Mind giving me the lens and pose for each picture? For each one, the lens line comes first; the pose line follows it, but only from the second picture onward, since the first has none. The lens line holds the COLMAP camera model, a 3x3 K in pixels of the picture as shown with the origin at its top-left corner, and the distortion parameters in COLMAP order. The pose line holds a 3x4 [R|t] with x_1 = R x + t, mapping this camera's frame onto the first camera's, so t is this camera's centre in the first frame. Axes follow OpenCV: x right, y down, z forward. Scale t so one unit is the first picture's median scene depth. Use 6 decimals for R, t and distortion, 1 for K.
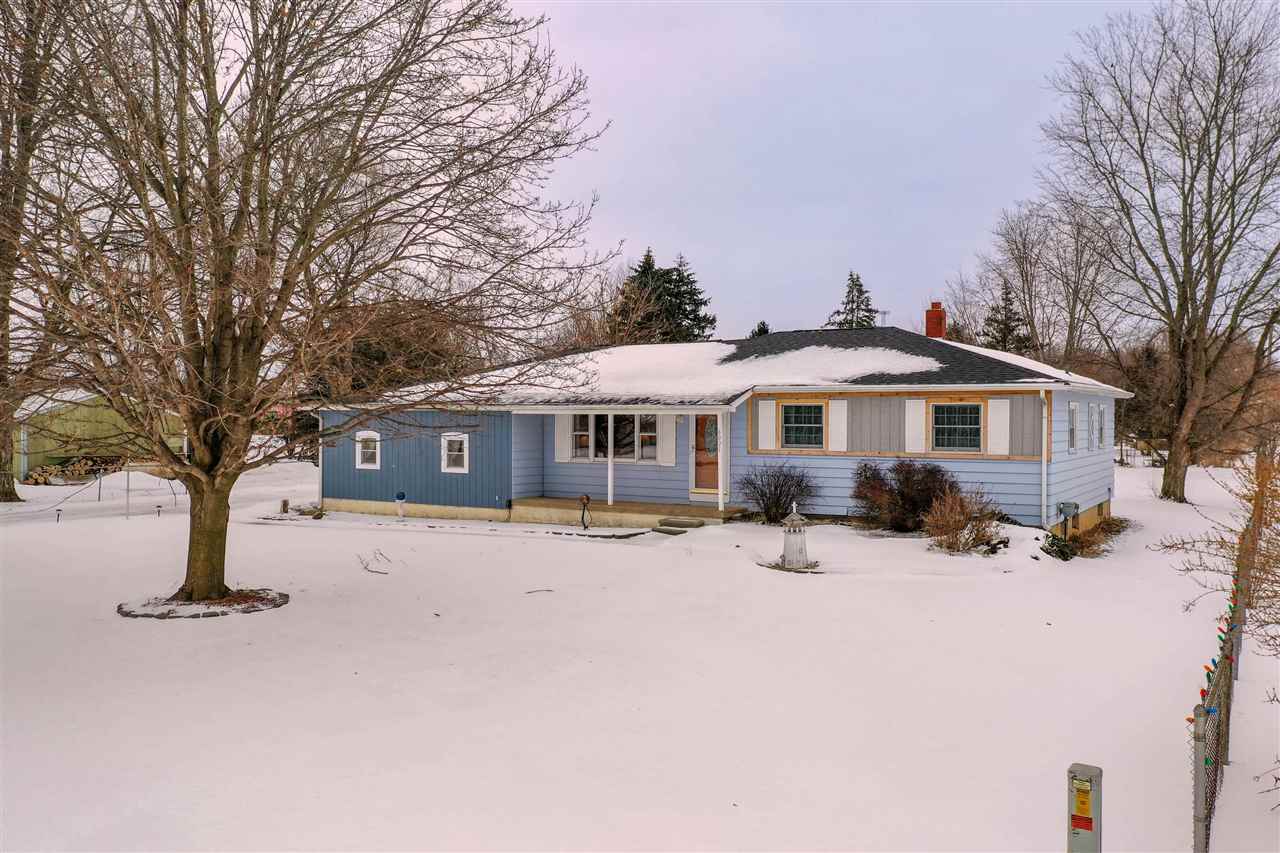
lens RADIAL K [[1027.3, 0, 636.6], [0, 1027.3, 421.7], [0, 0, 1]] dist [0.008403, 0.012258]
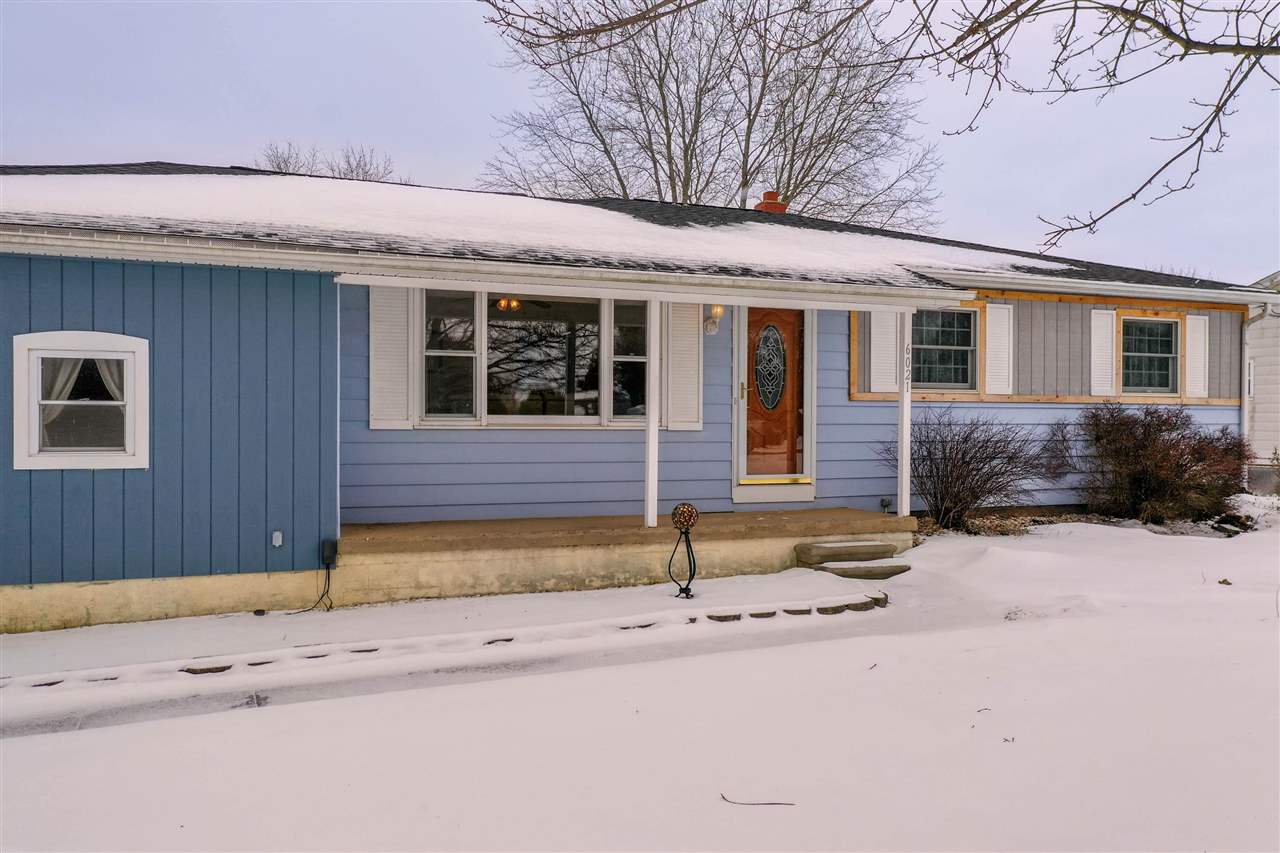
lens RADIAL K [[1027.3, 0, 636.9], [0, 1027.3, 418.3], [0, 0, 1]] dist [0.008403, 0.012258]
pose [[0.600709, -0.008470, 0.799423, -0.347307], [-0.009444, 0.999799, 0.017689, 0.031228], [-0.799412, -0.018176, 0.600508, 0.761529]]
